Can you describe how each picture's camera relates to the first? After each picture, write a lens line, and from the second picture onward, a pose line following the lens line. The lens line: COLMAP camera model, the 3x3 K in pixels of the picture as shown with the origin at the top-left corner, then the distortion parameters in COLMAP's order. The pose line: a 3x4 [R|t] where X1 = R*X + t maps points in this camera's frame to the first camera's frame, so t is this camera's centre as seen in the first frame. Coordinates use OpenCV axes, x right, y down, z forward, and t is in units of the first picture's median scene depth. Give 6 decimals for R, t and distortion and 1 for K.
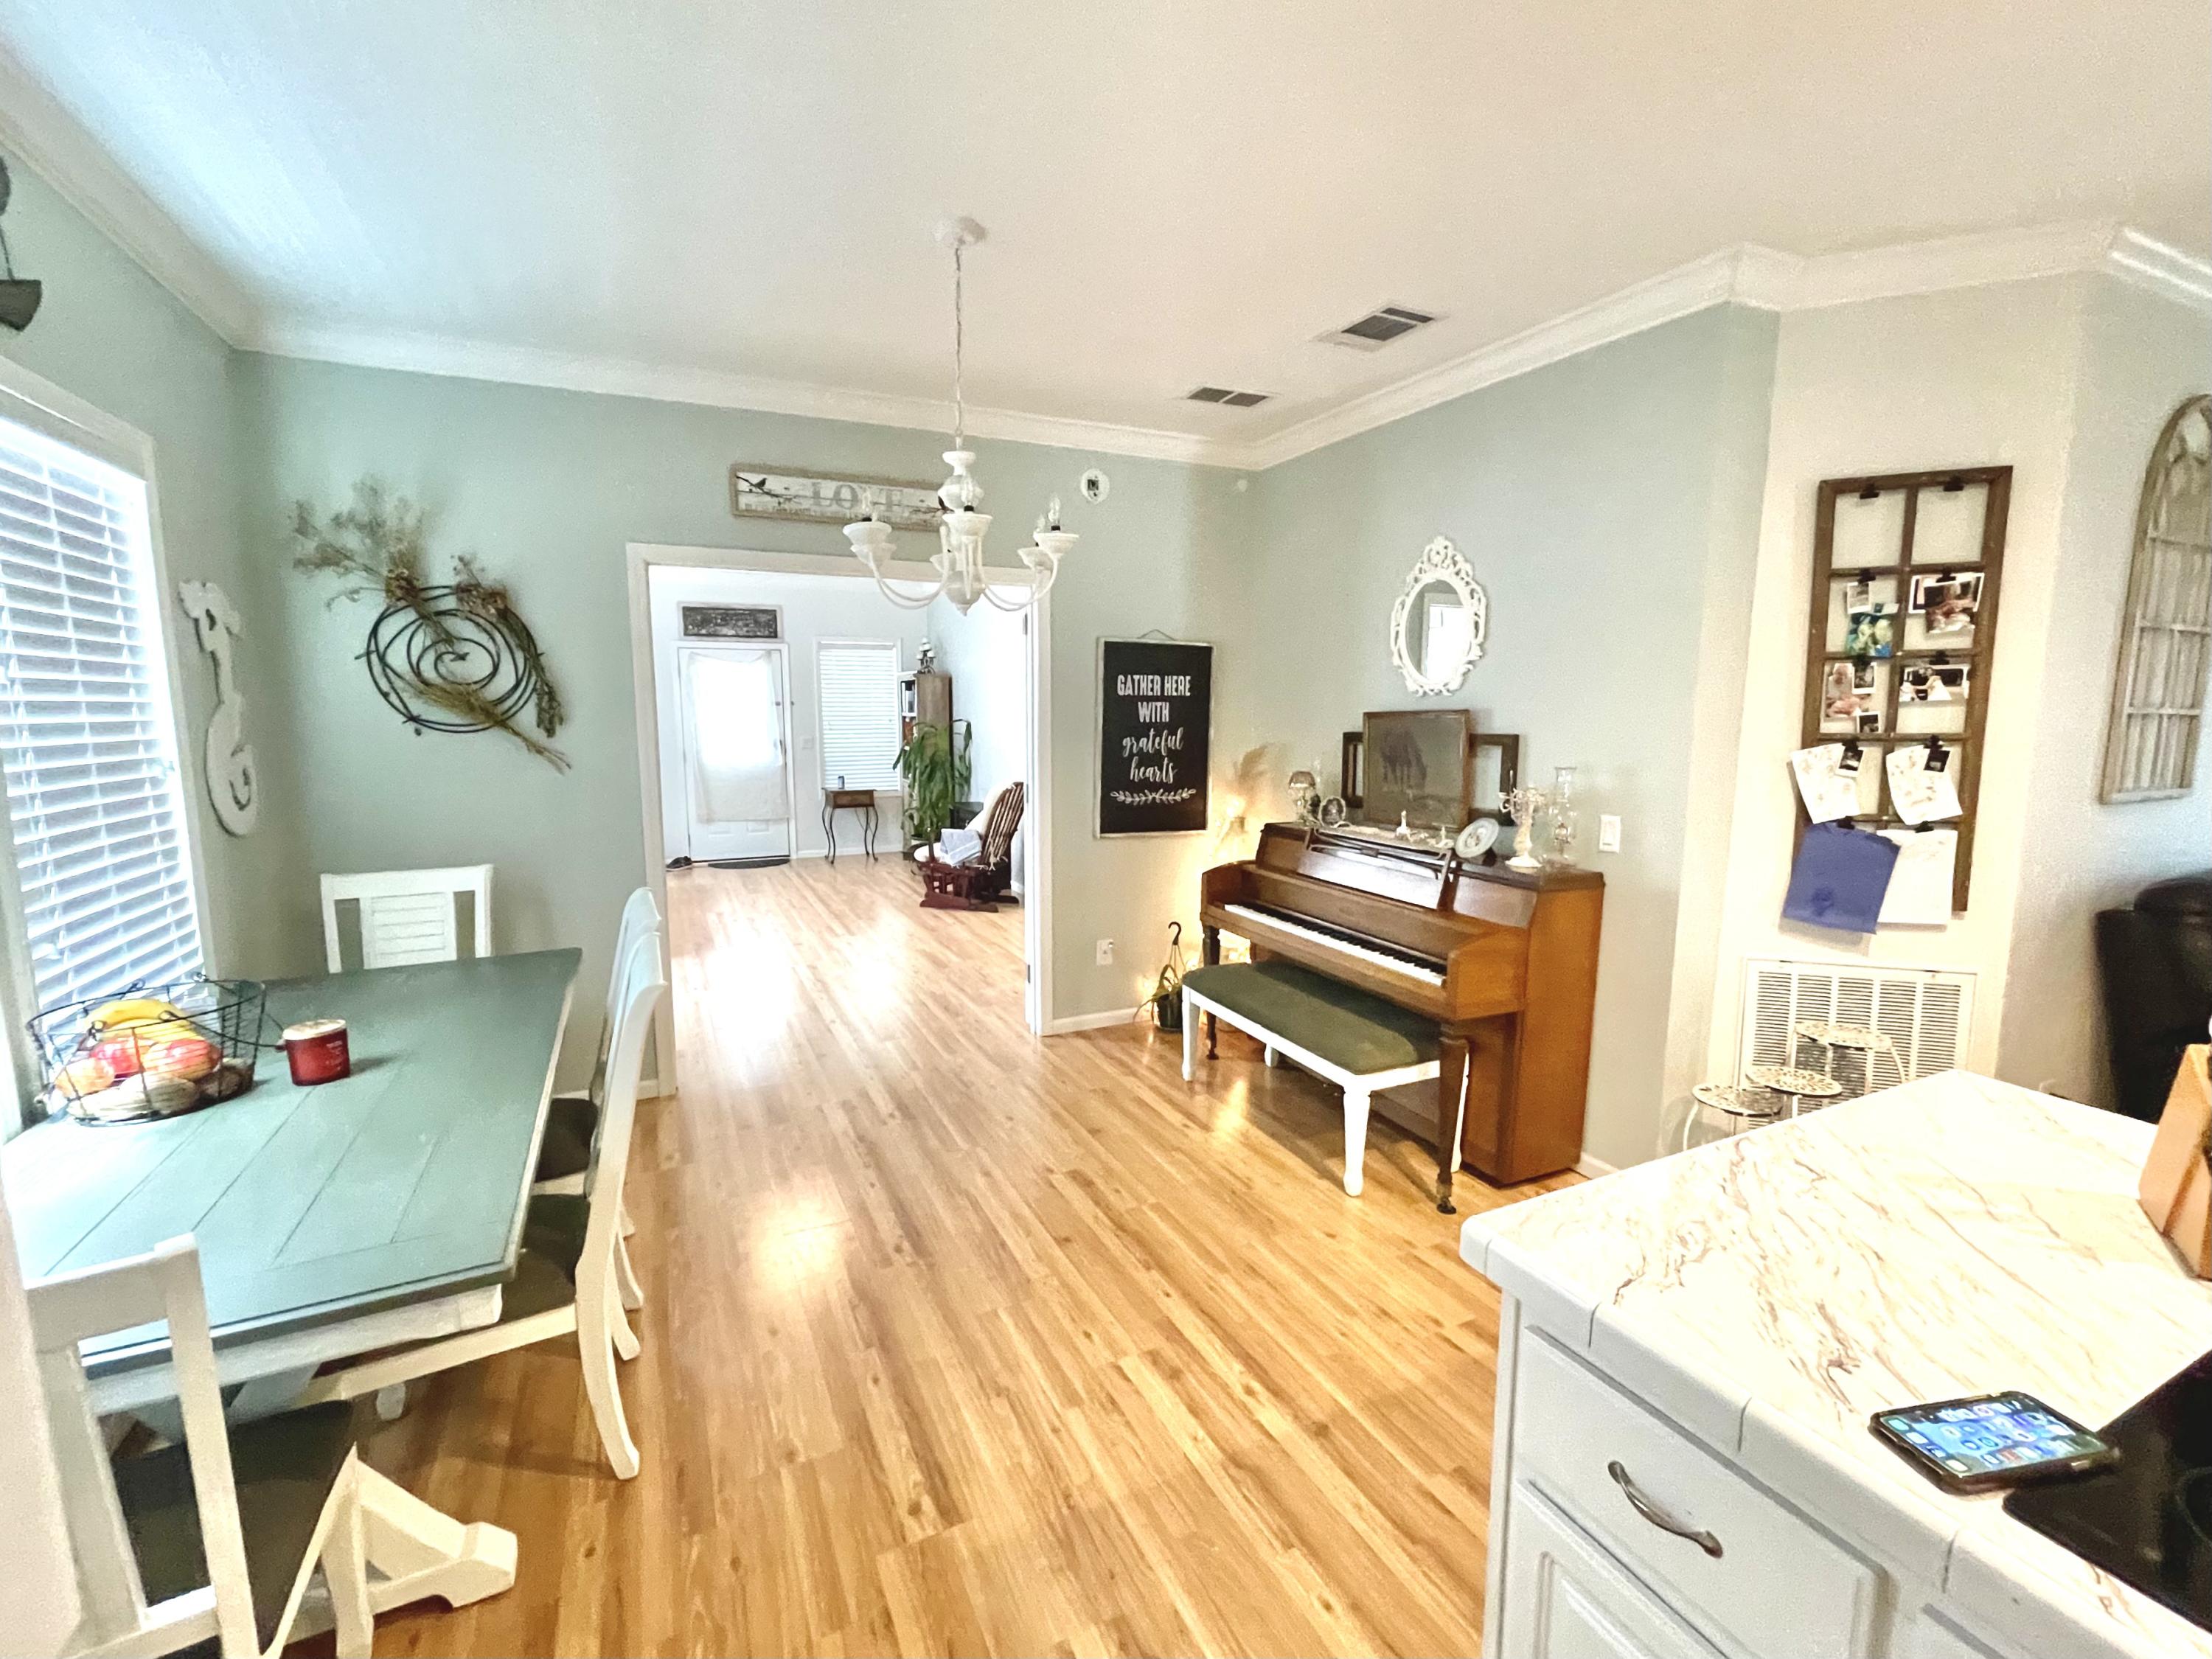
lens RADIAL K [[971.6, 0, 1102.0], [0, 971.6, 839.0], [0, 0, 1]] dist [-0.000761, -0.000349]
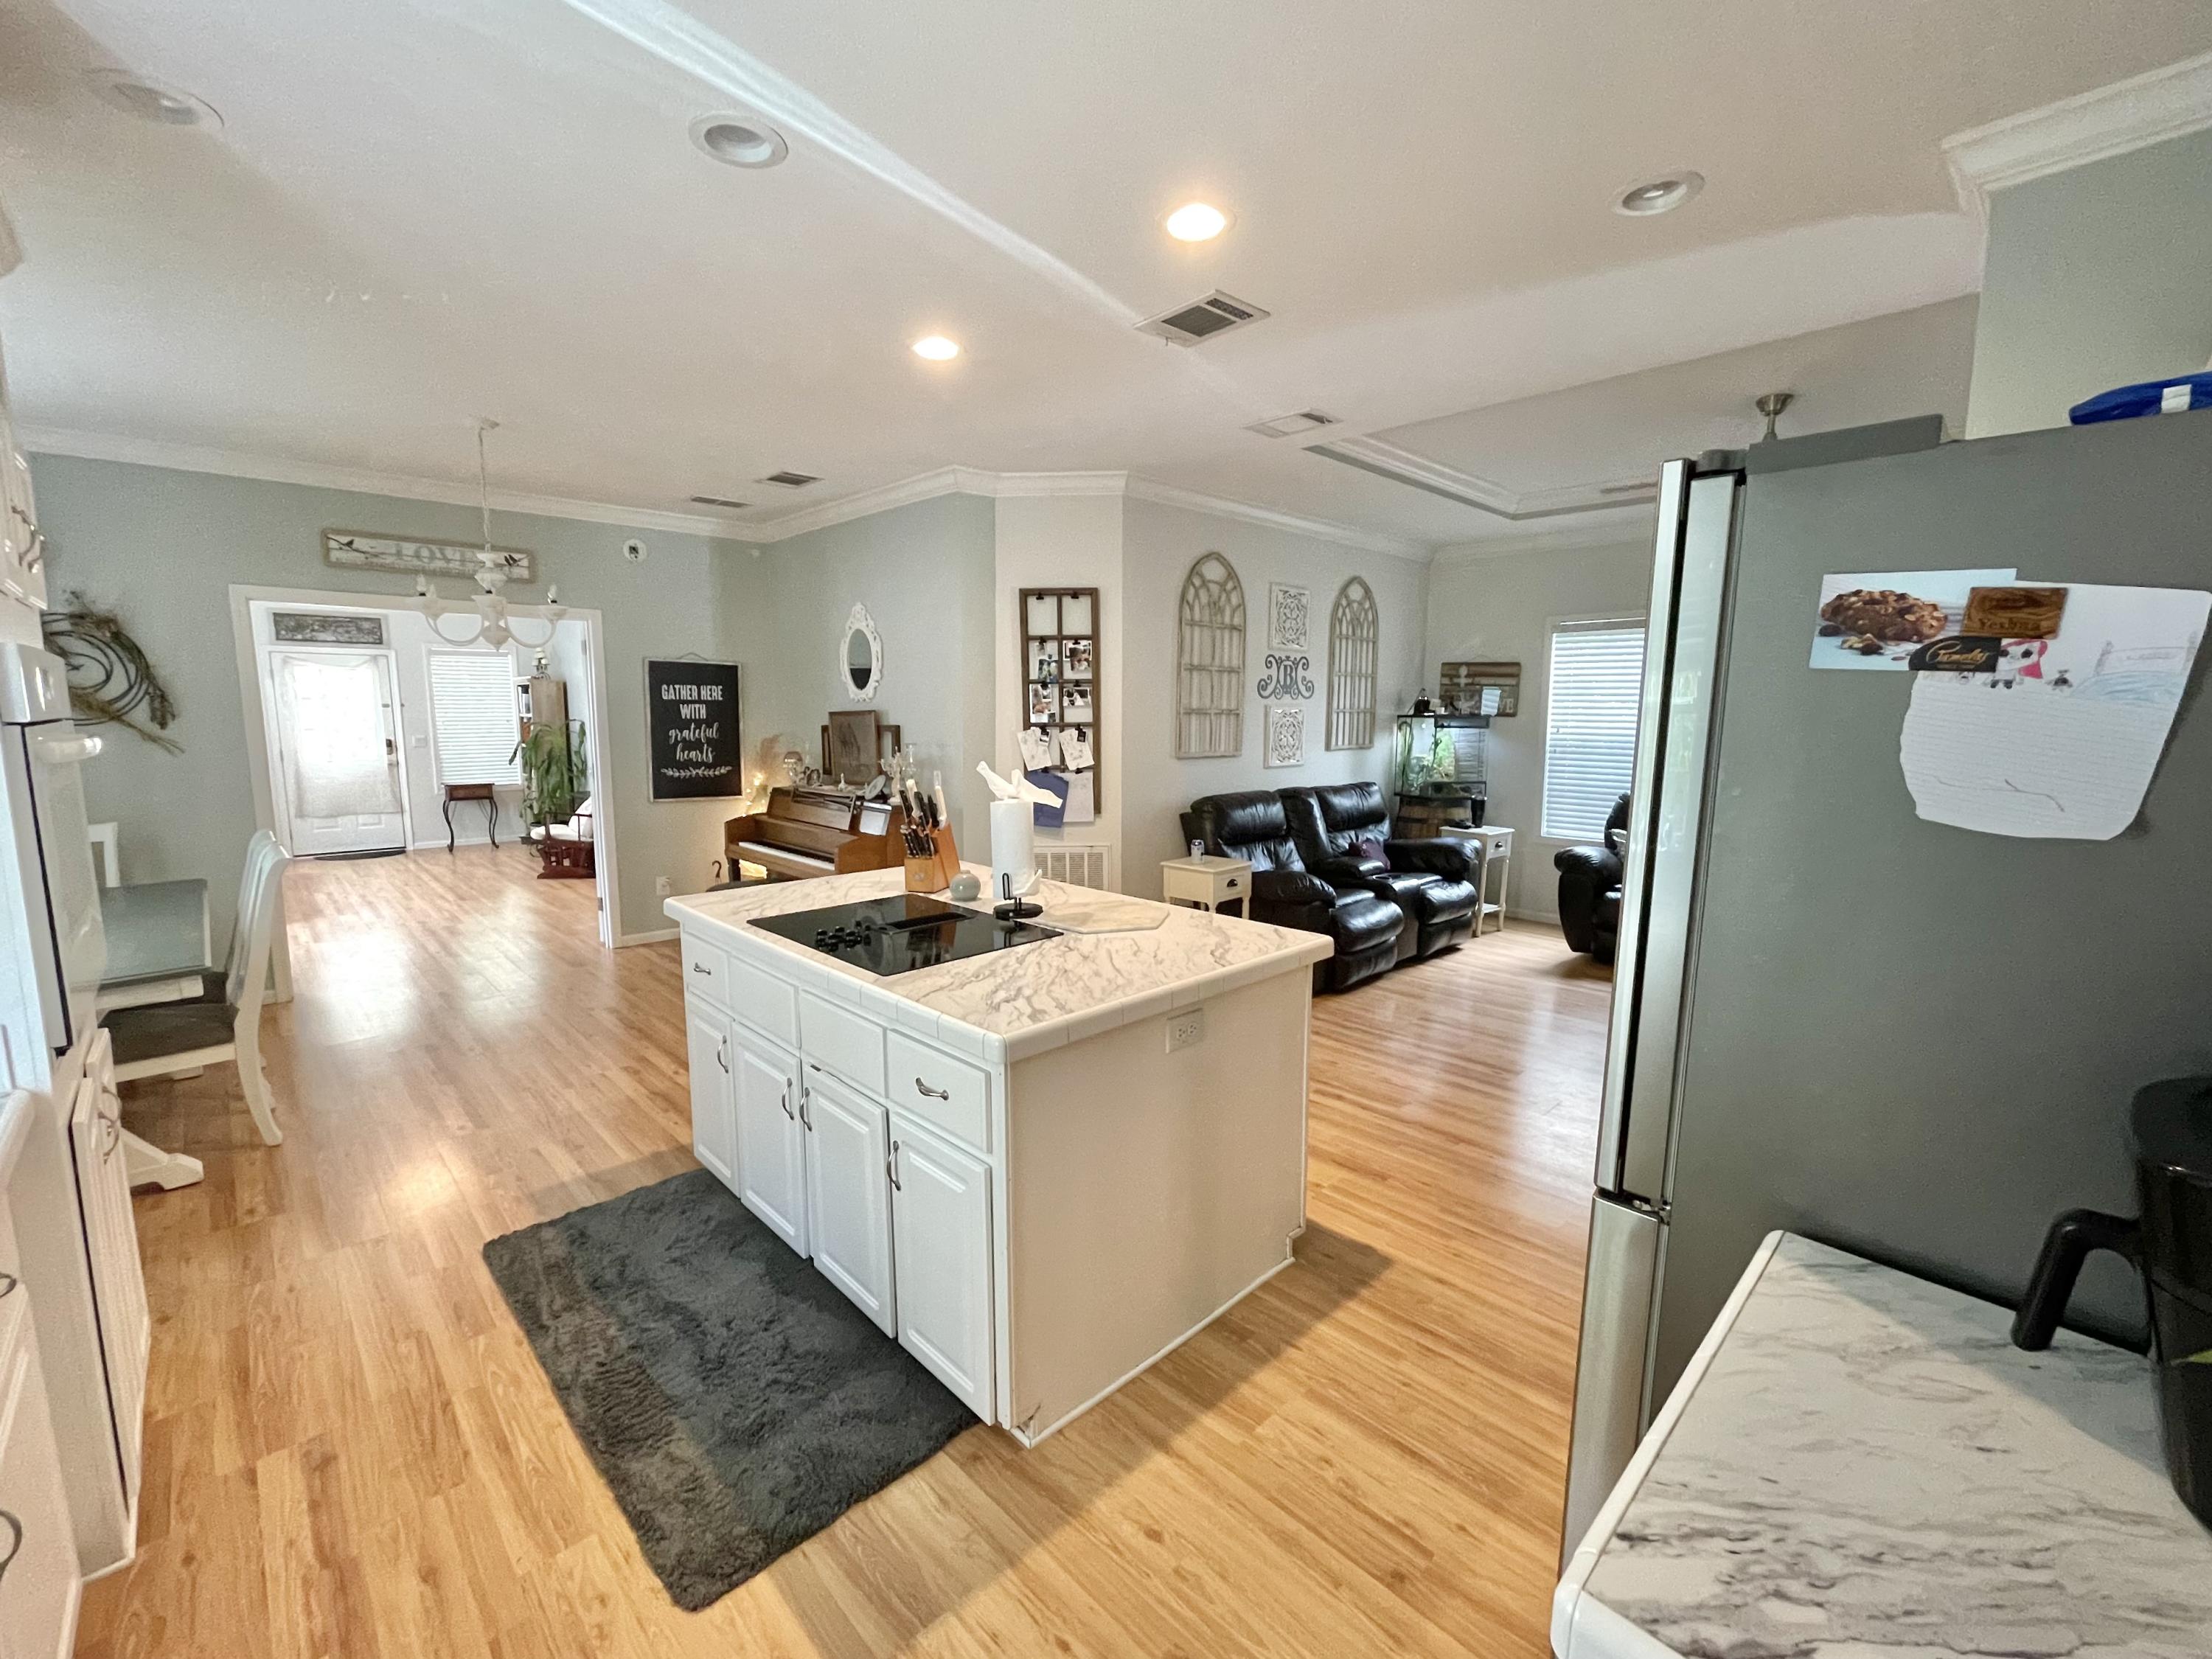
lens RADIAL K [[931.9, 0, 1112.2], [0, 931.9, 835.8], [0, 0, 1]] dist [-0.028975, 0.013936]
pose [[0.944753, -0.039692, 0.325372, 0.229178], [0.039956, 0.999184, 0.005873, 0.081033], [-0.325340, 0.007452, 0.945568, -0.575994]]
